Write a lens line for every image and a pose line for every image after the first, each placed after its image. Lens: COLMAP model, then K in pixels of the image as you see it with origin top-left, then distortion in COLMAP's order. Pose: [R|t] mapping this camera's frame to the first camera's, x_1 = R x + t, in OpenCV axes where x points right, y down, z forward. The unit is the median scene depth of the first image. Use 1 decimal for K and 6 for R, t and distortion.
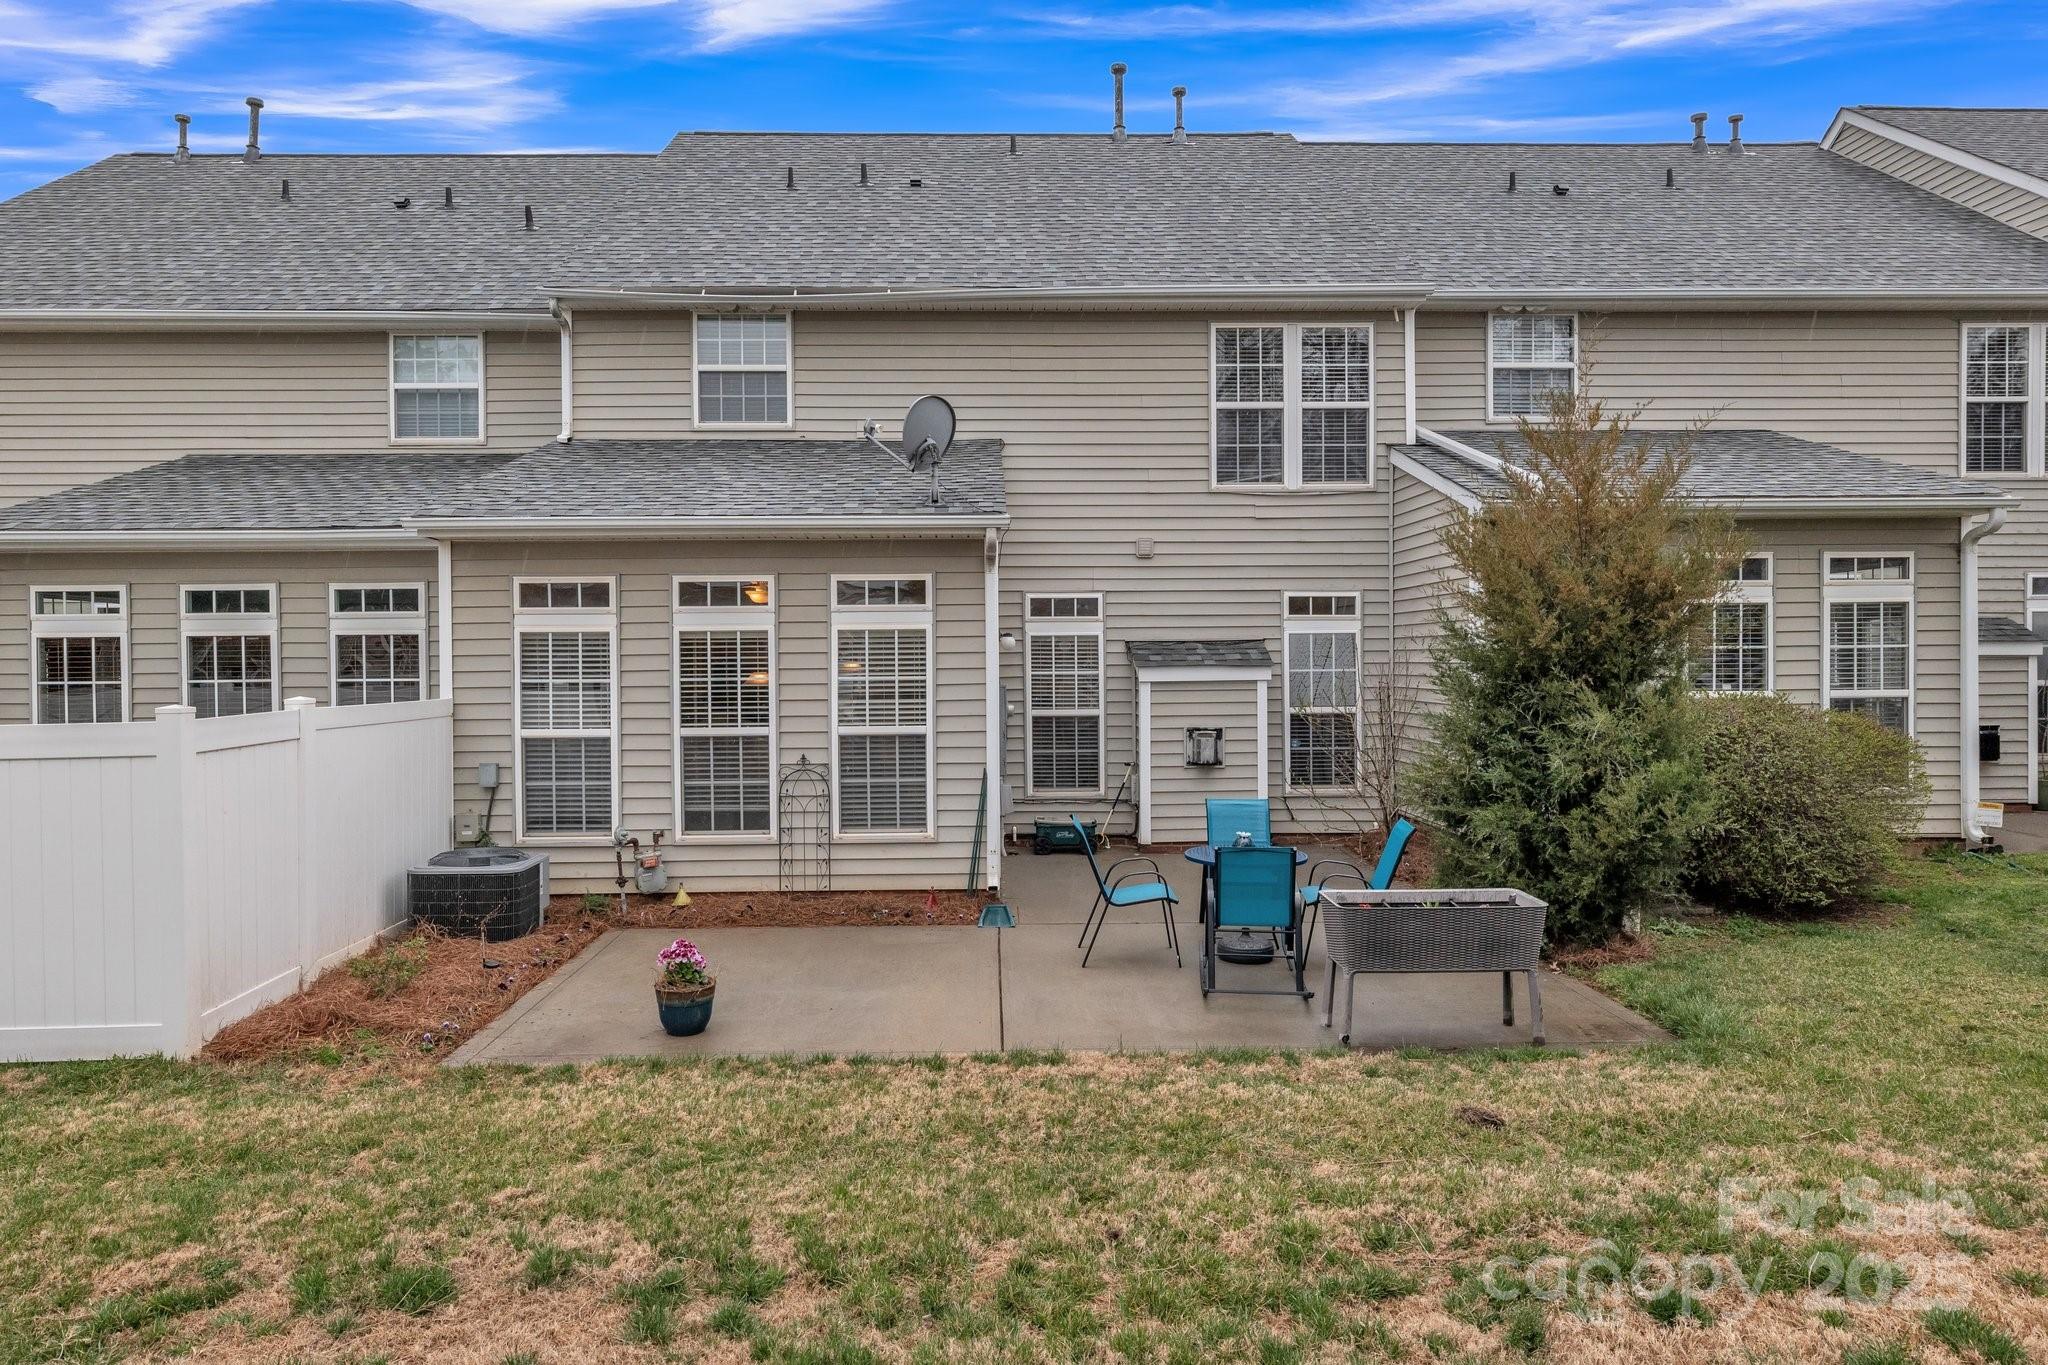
lens RADIAL K [[1283.9, 0, 1024.0], [0, 1283.9, 682.5], [0, 0, 1]] dist [0.001161, -0.001523]
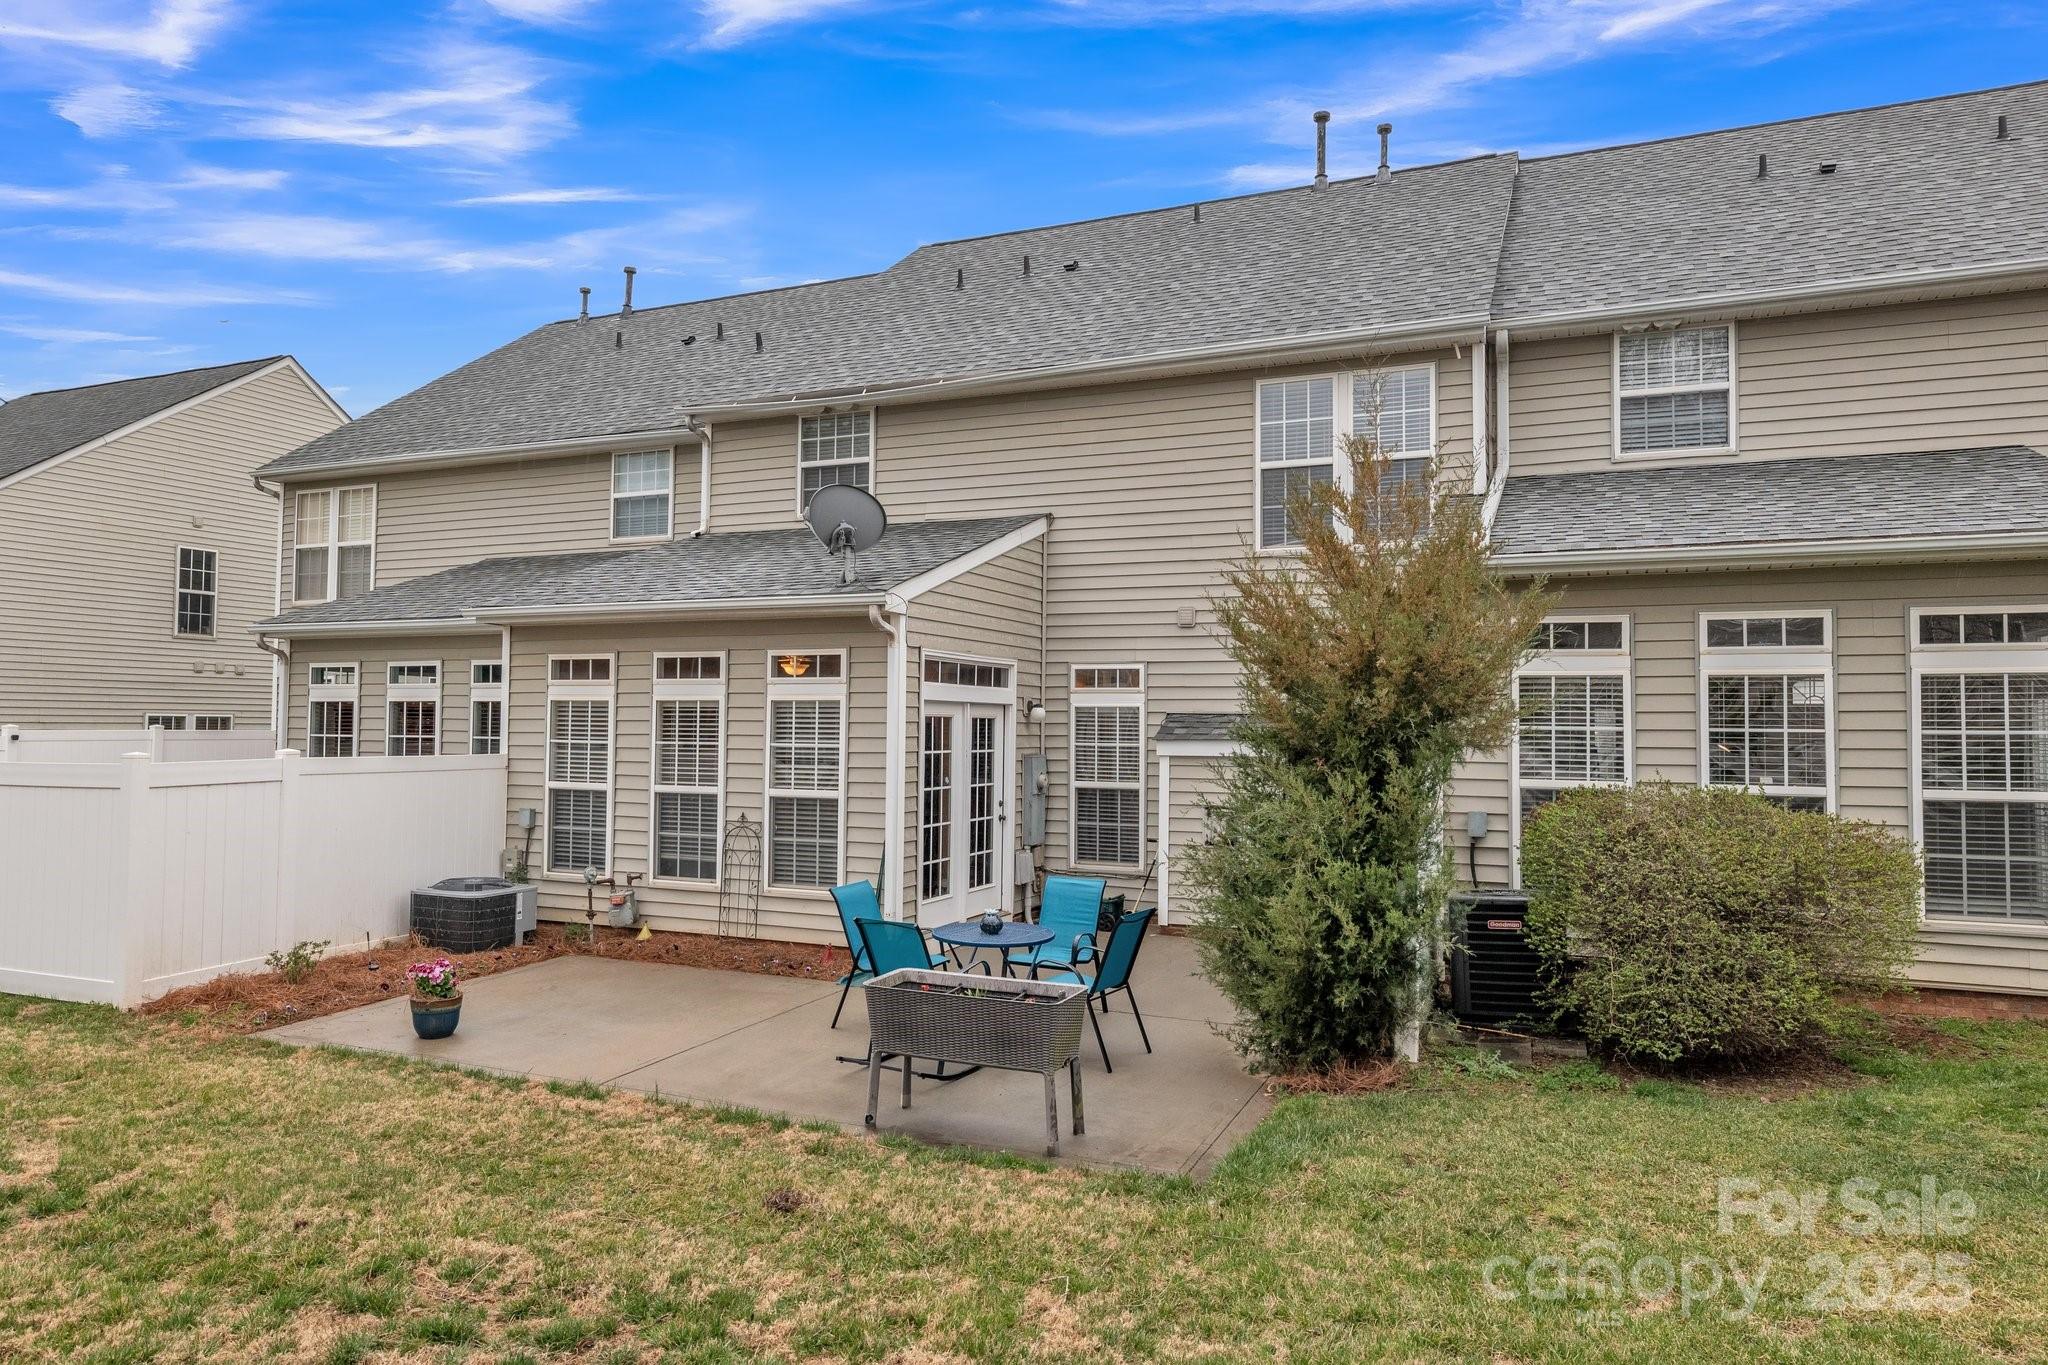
lens RADIAL K [[1305.2, 0, 1024.0], [0, 1305.2, 682.5], [0, 0, 1]] dist [-0.002547, -0.000446]
pose [[0.903946, 0.001817, -0.427644, 0.526630], [-0.023582, 0.998681, -0.045603, -0.010356], [0.426997, 0.051307, 0.902796, 0.083351]]
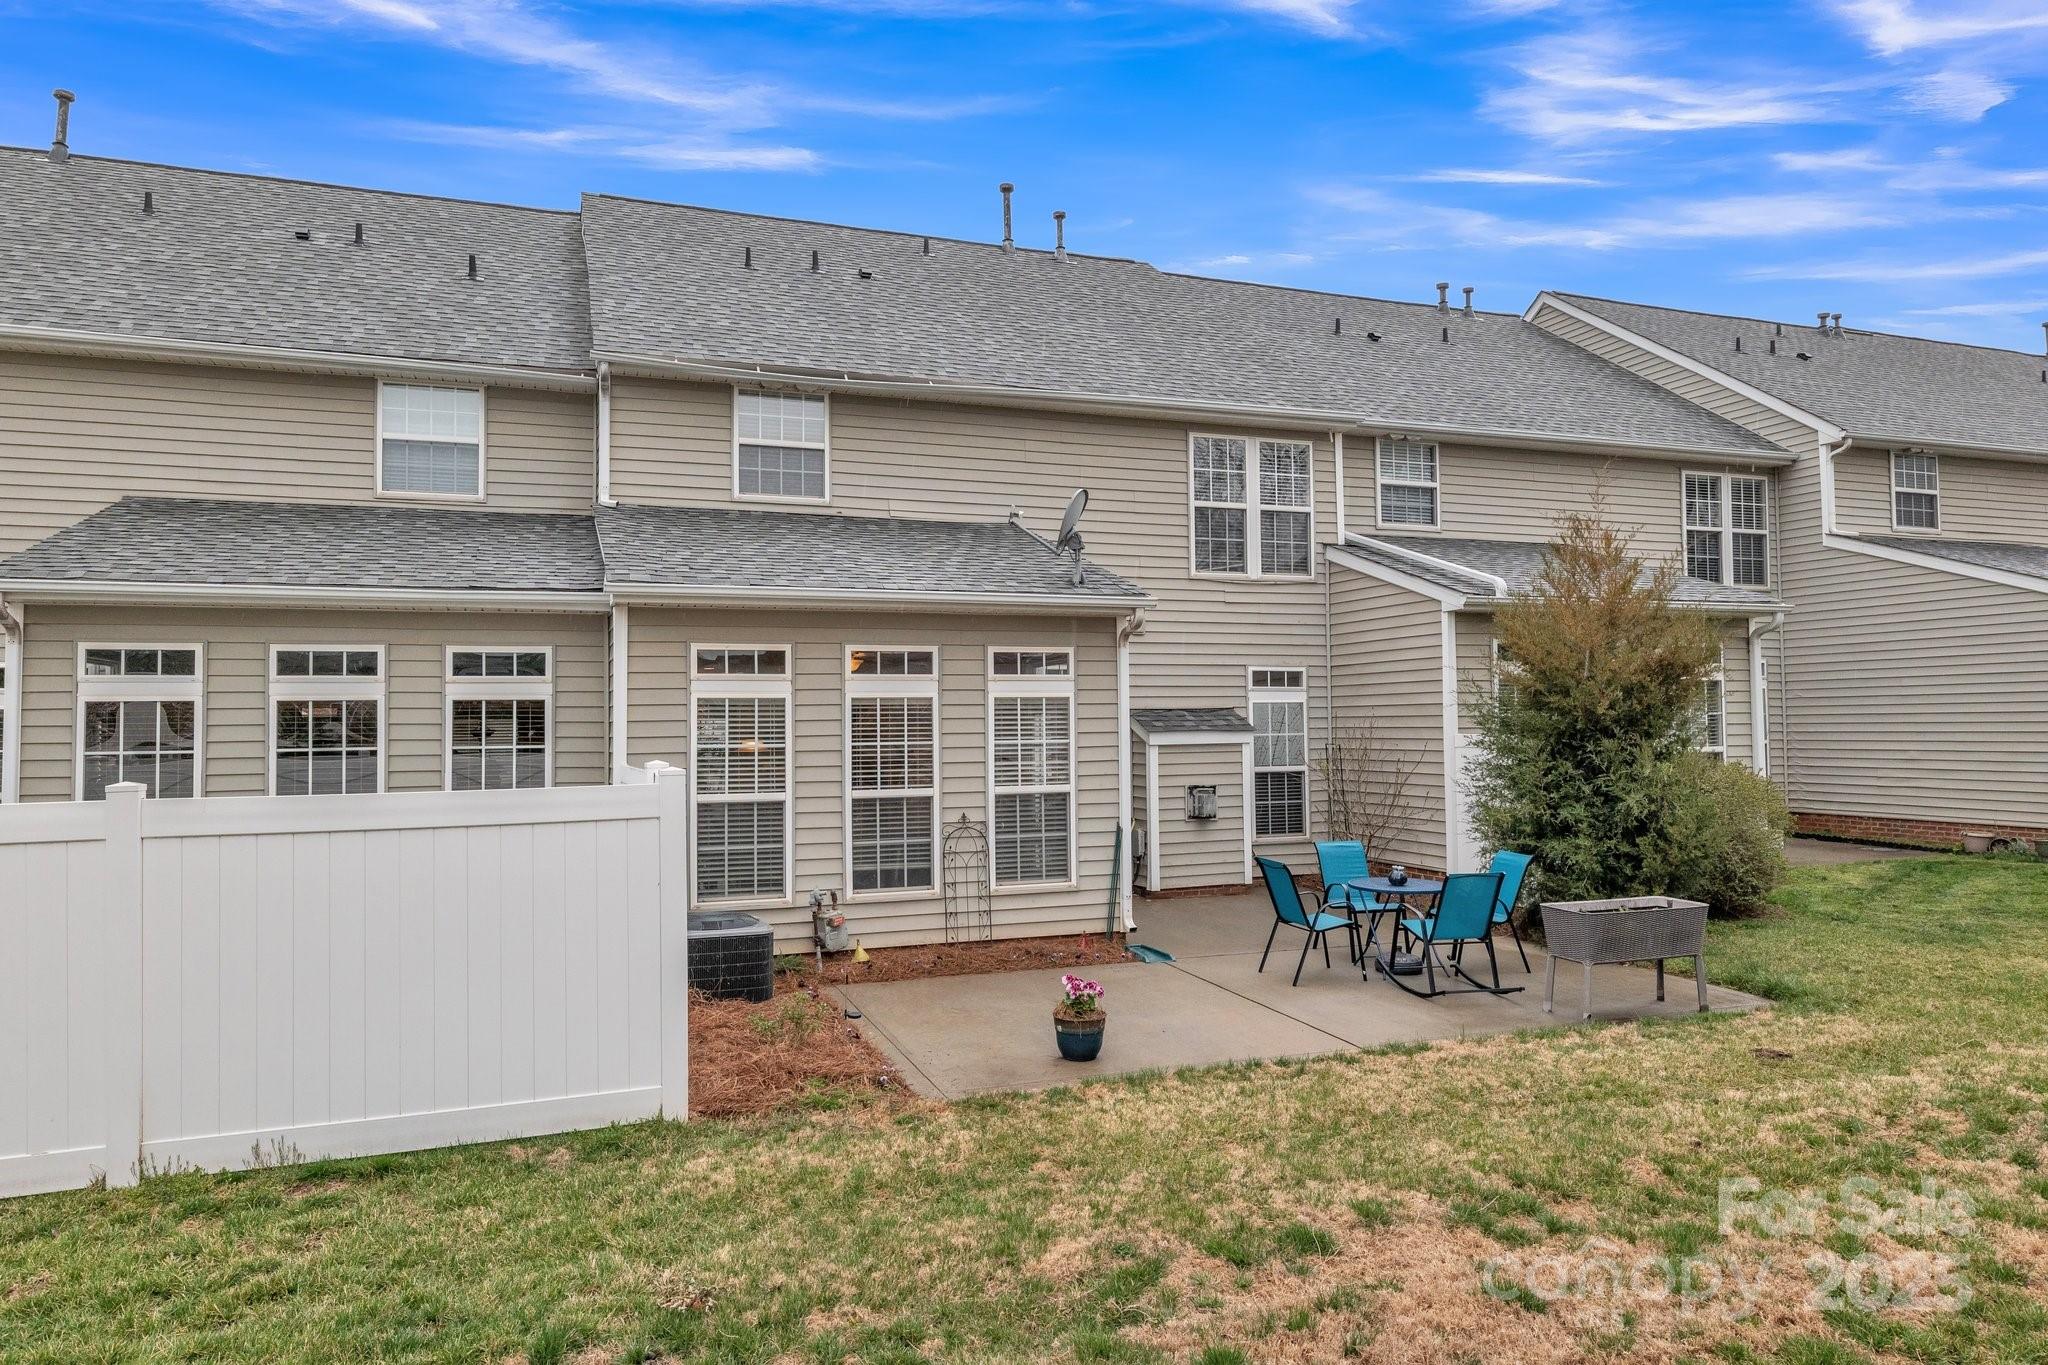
lens RADIAL K [[1283.9, 0, 1024.0], [0, 1283.9, 682.5], [0, 0, 1]] dist [0.001161, -0.001523]
pose [[0.948161, 0.008846, 0.317667, -0.465412], [0.008537, 0.998543, -0.053289, 0.004597], [-0.317675, 0.053239, 0.946704, -0.036861]]
